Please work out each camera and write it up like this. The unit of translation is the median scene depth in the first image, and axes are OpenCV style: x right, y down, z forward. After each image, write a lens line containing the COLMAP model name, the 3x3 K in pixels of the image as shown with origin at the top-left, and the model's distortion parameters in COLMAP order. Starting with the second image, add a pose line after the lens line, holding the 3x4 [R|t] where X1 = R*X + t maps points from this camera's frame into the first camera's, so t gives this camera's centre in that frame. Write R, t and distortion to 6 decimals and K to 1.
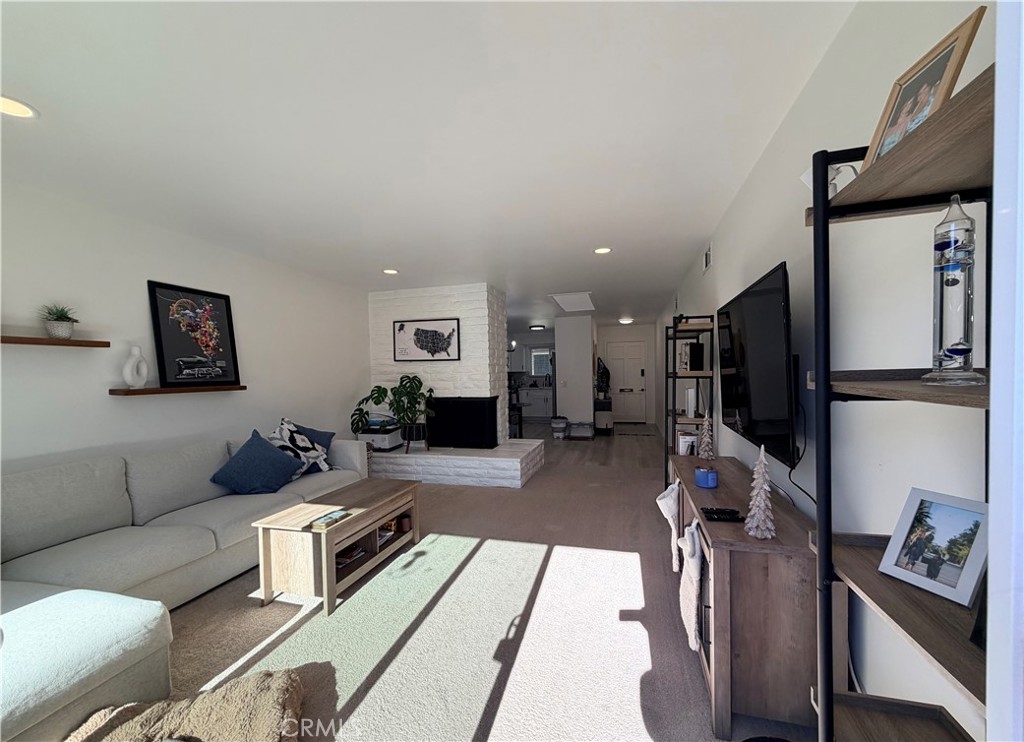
lens RADIAL K [[413.8, 0, 512.0], [0, 413.8, 371.0], [0, 0, 1]] dist [0.000107, 0.000004]
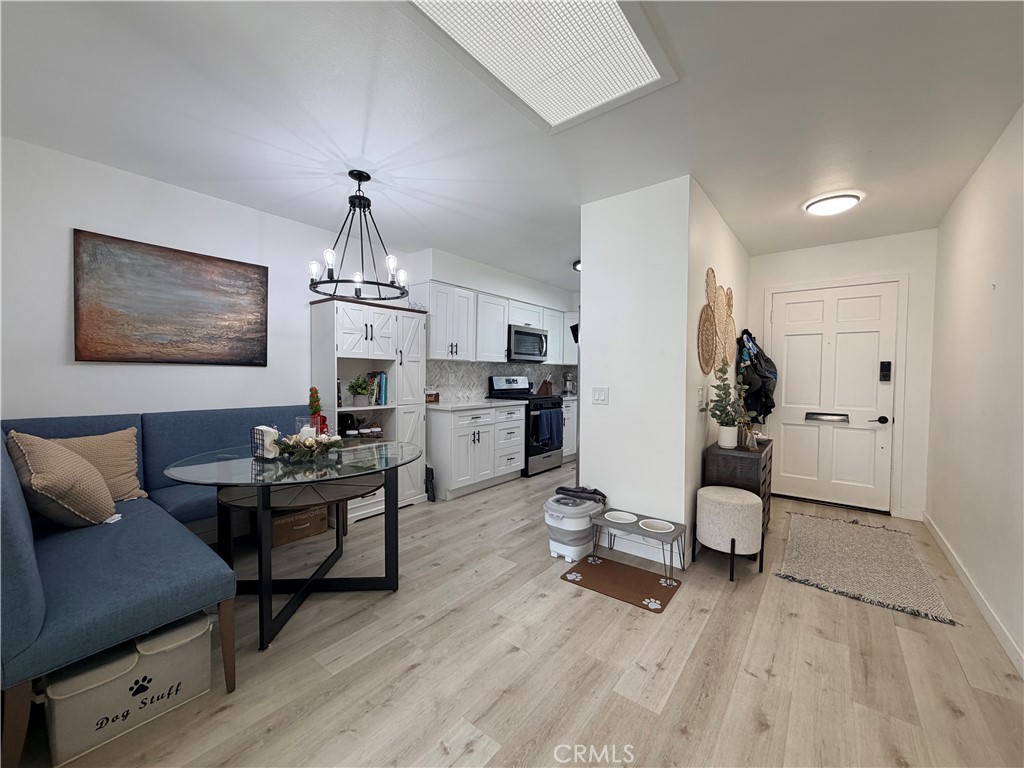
lens RADIAL K [[411.9, 0, 512.0], [0, 411.9, 384.0], [0, 0, 1]] dist [-0.000399, -0.000018]
pose [[0.920082, 0.032014, -0.390415, 0.160043], [-0.019220, 0.999144, 0.036633, 0.008385], [0.391254, -0.026202, 0.919910, 0.551574]]
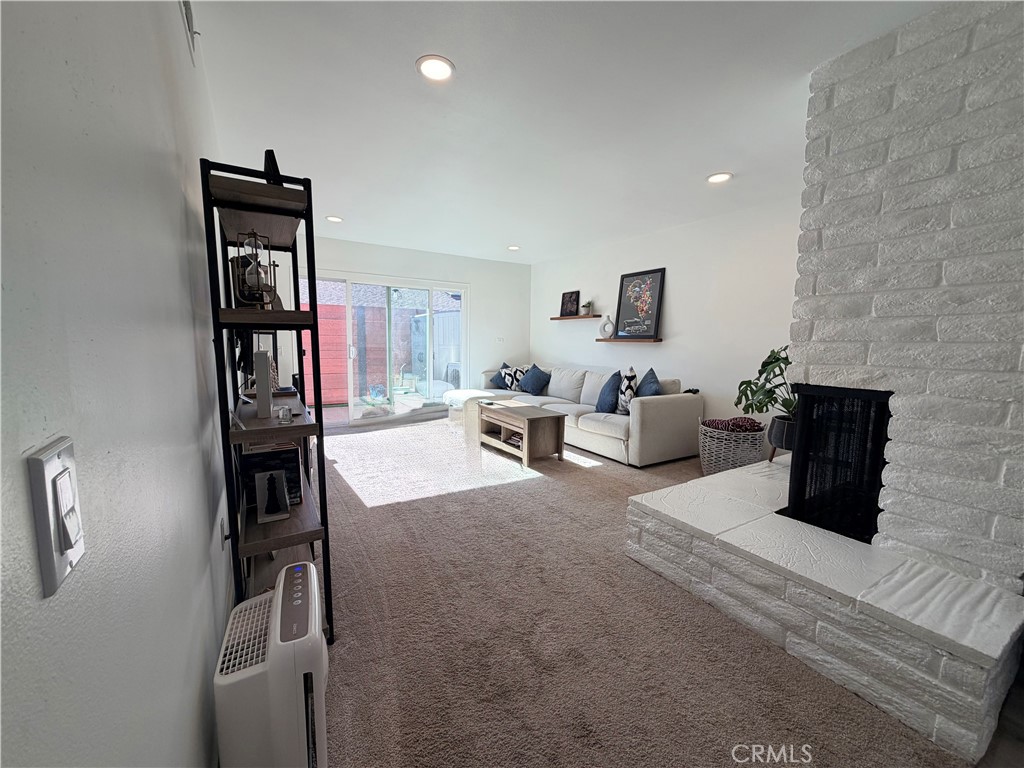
lens RADIAL K [[411.9, 0, 512.0], [0, 411.9, 384.0], [0, 0, 1]] dist [-0.000399, -0.000018]
pose [[-0.688435, 0.085577, -0.720231, 0.707596], [-0.000918, 0.992911, 0.118853, 0.026461], [0.725297, 0.082484, -0.683477, 1.912182]]
